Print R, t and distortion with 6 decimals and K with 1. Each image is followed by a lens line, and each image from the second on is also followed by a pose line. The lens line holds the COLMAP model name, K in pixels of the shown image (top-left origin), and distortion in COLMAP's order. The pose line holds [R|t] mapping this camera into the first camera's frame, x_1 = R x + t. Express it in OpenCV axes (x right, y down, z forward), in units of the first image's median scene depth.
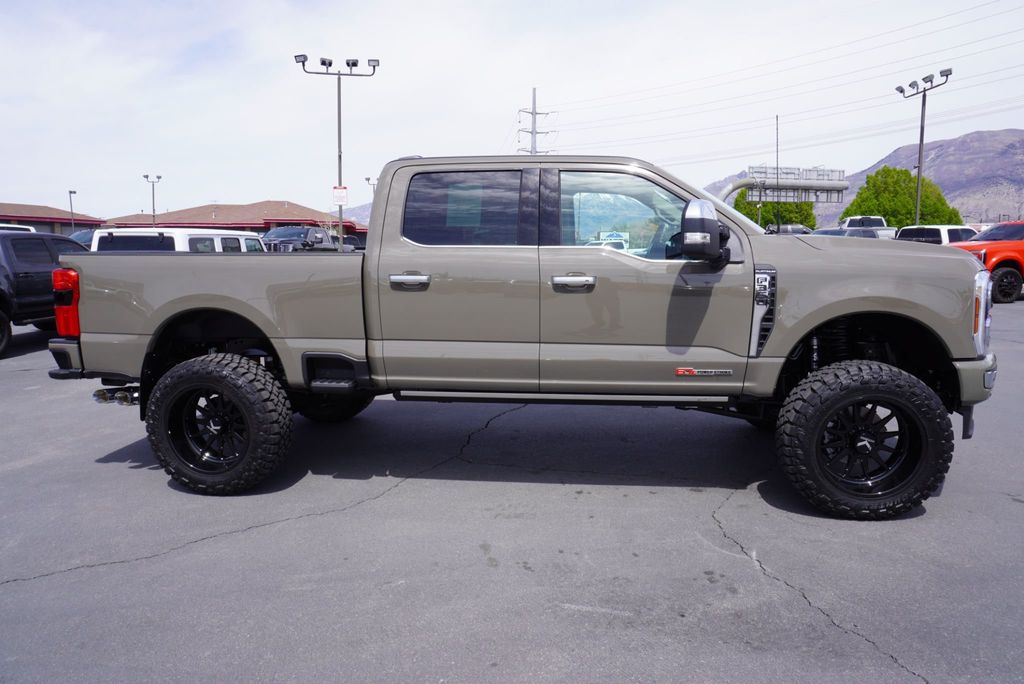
lens RADIAL K [[682.9, 0, 503.7], [0, 682.9, 347.0], [0, 0, 1]] dist [-0.044438, 0.033653]
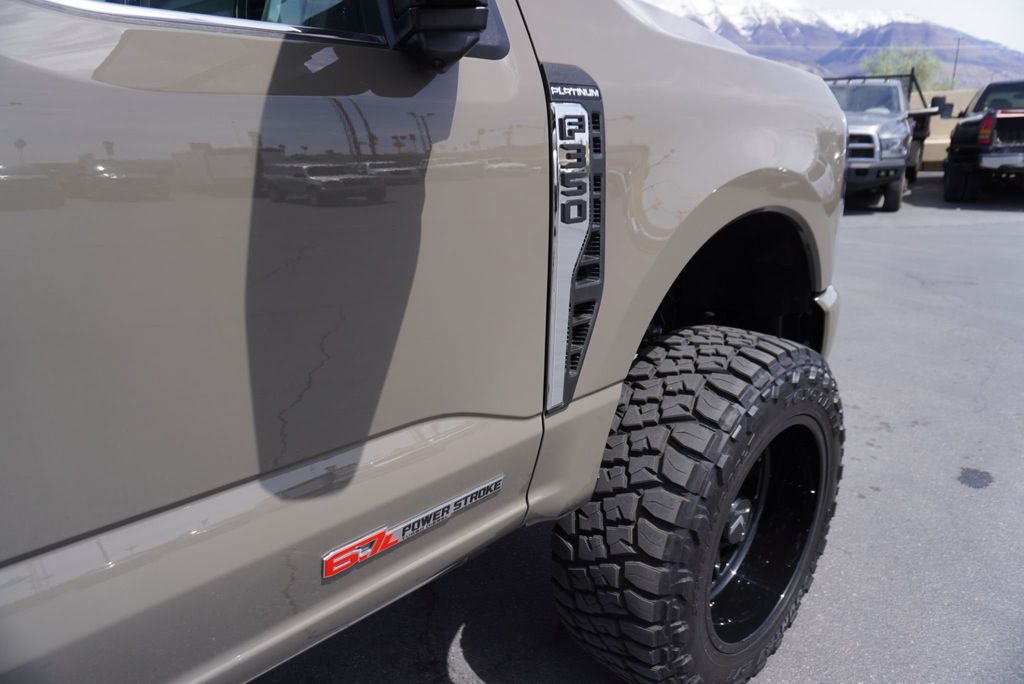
lens RADIAL K [[682.9, 0, 503.7], [0, 682.9, 347.0], [0, 0, 1]] dist [-0.044438, 0.033653]
pose [[0.616615, -0.244586, 0.748307, 0.143952], [0.122916, 0.968768, 0.215360, -0.073441], [-0.777610, -0.040815, 0.627421, 0.827367]]
